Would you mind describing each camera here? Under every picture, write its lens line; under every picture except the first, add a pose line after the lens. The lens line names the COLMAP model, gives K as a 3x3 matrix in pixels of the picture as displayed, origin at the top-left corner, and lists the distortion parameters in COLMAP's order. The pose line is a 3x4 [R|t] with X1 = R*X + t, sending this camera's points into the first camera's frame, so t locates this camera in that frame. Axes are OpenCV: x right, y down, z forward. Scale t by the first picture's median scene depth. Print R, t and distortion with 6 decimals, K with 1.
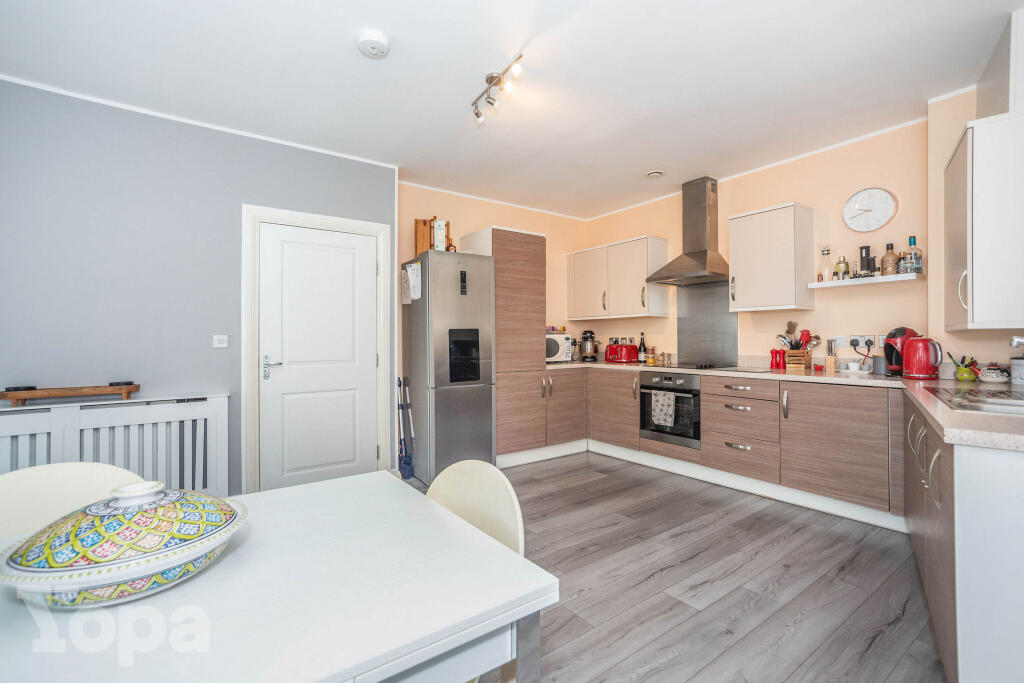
lens RADIAL K [[459.0, 0, 515.2], [0, 459.0, 337.6], [0, 0, 1]] dist [-0.025755, 0.022185]
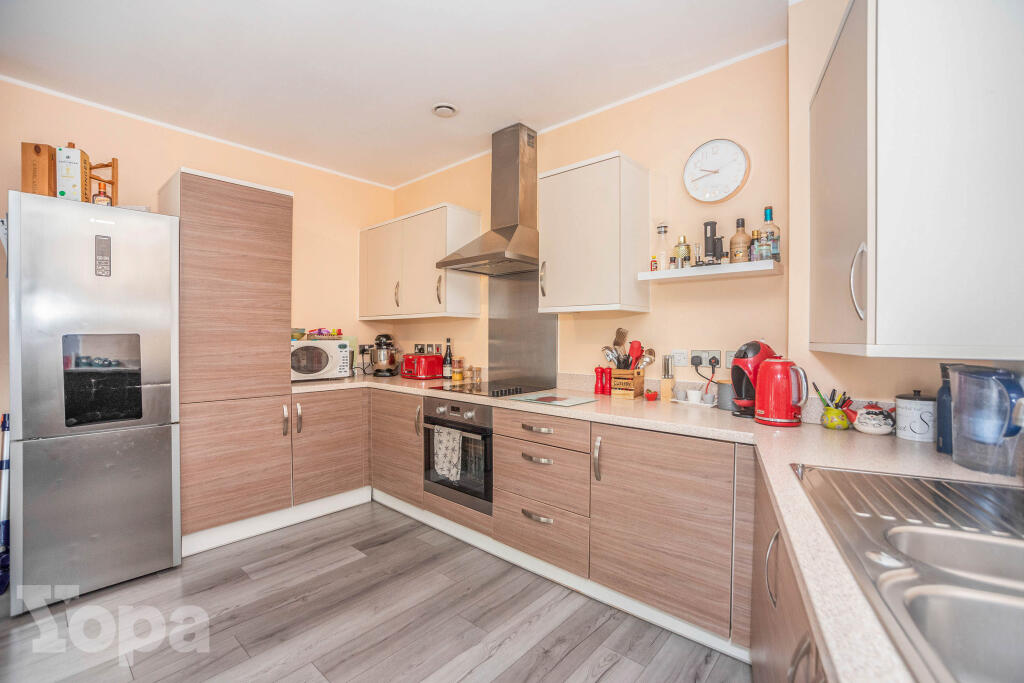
lens RADIAL K [[447.1, 0, 512.0], [0, 447.1, 341.5], [0, 0, 1]] dist [-0.060129, 0.019588]
pose [[0.977200, 0.005830, 0.212240, 0.302219], [-0.009313, 0.999838, 0.015416, -0.024175], [-0.212115, -0.017041, 0.977096, 0.370119]]
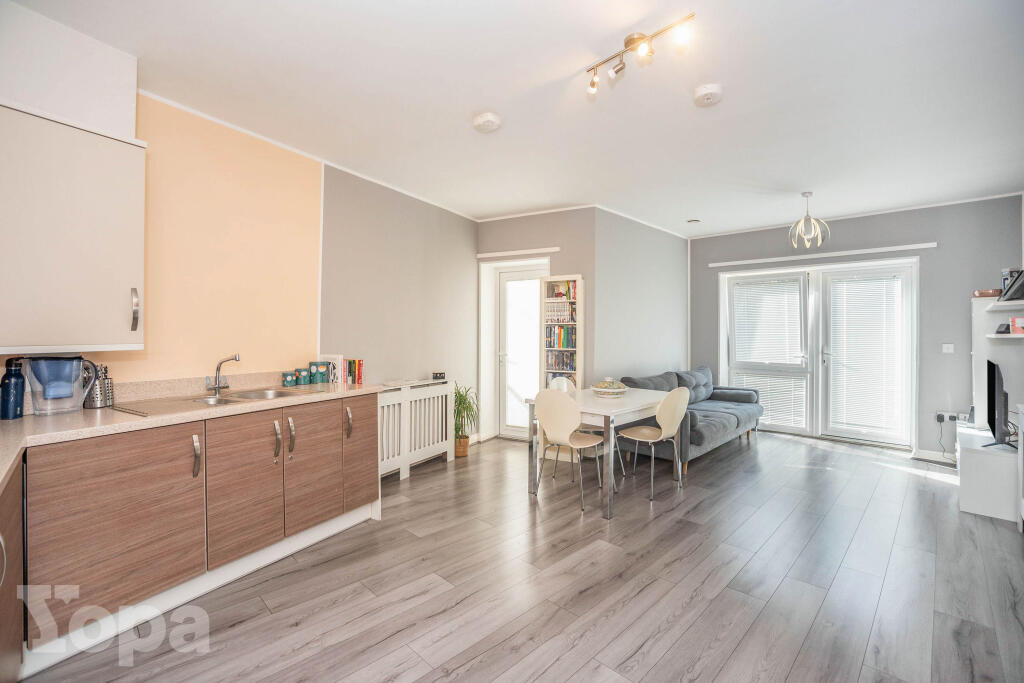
lens RADIAL K [[447.1, 0, 512.0], [0, 447.1, 341.5], [0, 0, 1]] dist [-0.060129, 0.019588]
pose [[-0.989156, 0.002149, -0.146852, 0.205072], [0.000302, 0.999921, 0.012596, -0.027484], [0.146867, 0.012415, -0.989078, 1.226915]]
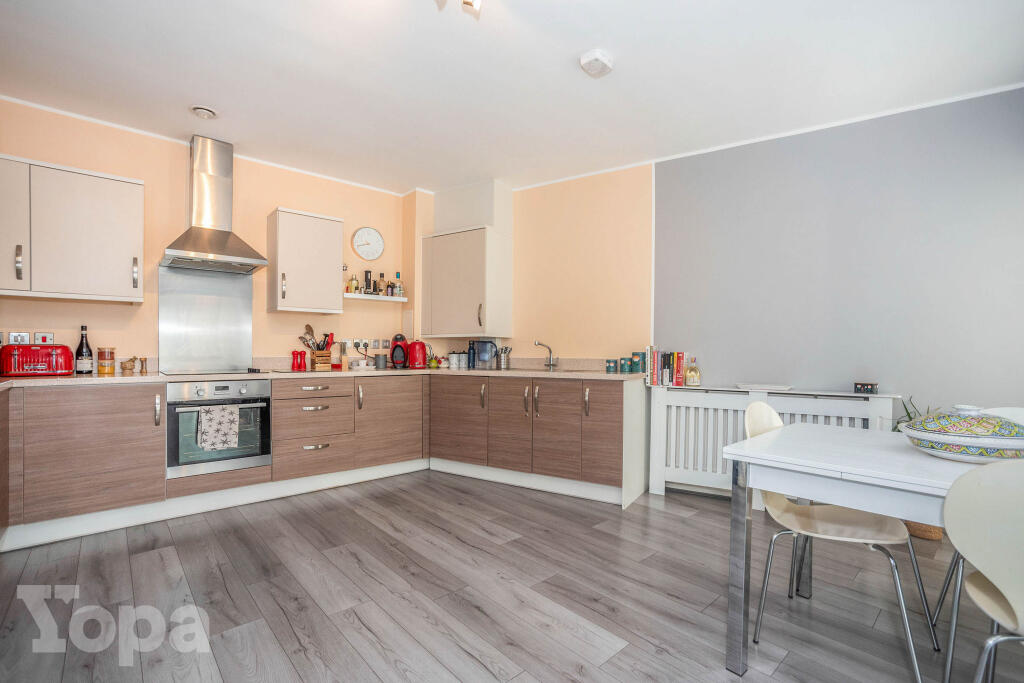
lens RADIAL K [[464.7, 0, 509.9], [0, 464.7, 356.5], [0, 0, 1]] dist [-0.002411, -0.000135]
pose [[-0.090821, -0.007012, 0.995843, -0.536420], [-0.007632, 0.999951, 0.006344, 0.030146], [-0.995838, -0.007025, -0.090870, 0.647882]]
